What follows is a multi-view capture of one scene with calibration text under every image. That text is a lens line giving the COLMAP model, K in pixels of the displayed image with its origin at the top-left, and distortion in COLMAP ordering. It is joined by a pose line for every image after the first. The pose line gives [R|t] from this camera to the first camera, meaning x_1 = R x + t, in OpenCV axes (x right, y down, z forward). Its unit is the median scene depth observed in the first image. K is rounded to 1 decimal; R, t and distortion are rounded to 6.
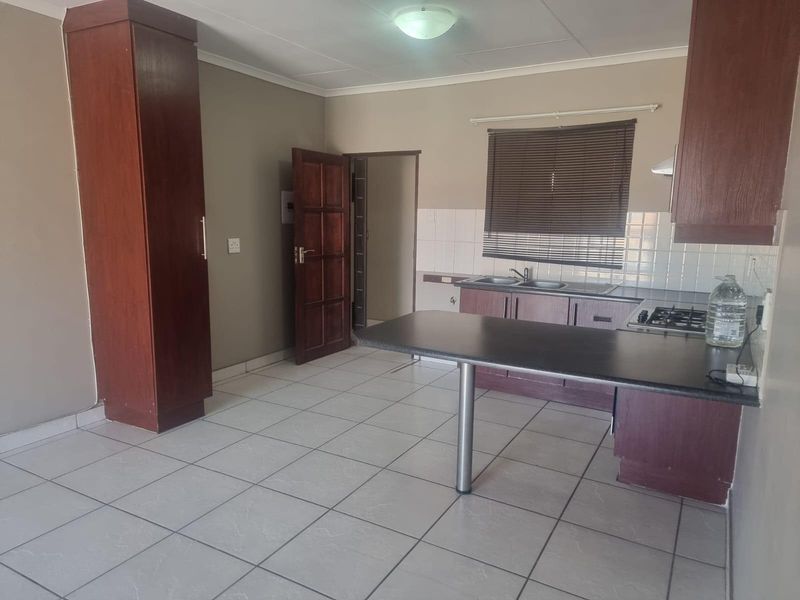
lens RADIAL K [[565.9, 0, 399.5], [0, 565.9, 301.0], [0, 0, 1]] dist [-0.005493, 0.000006]
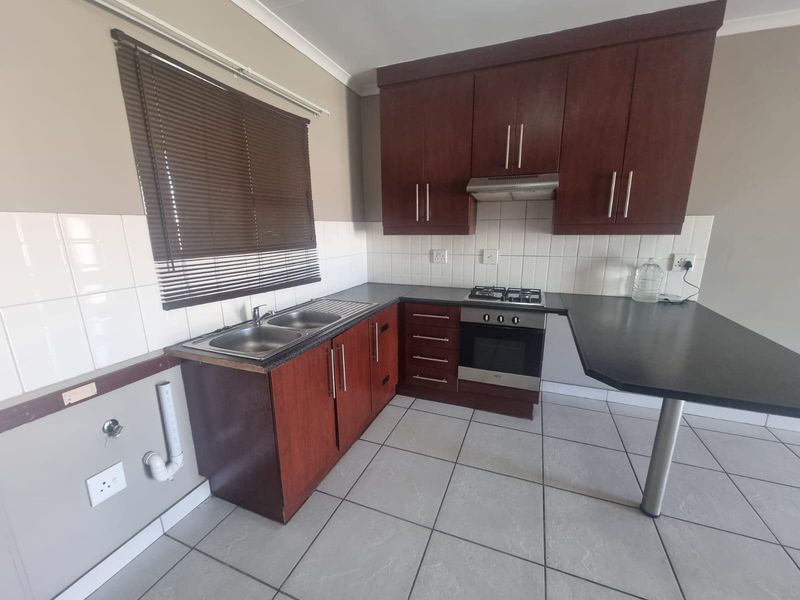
lens RADIAL K [[321.6, 0, 397.8], [0, 321.6, 301.3], [0, 0, 1]] dist [-0.004584, 0.000481]
pose [[-0.118060, -0.233193, 0.965237, -0.158410], [0.165043, 0.953907, 0.250642, -0.127875], [-0.979195, 0.188896, -0.074132, 0.840583]]
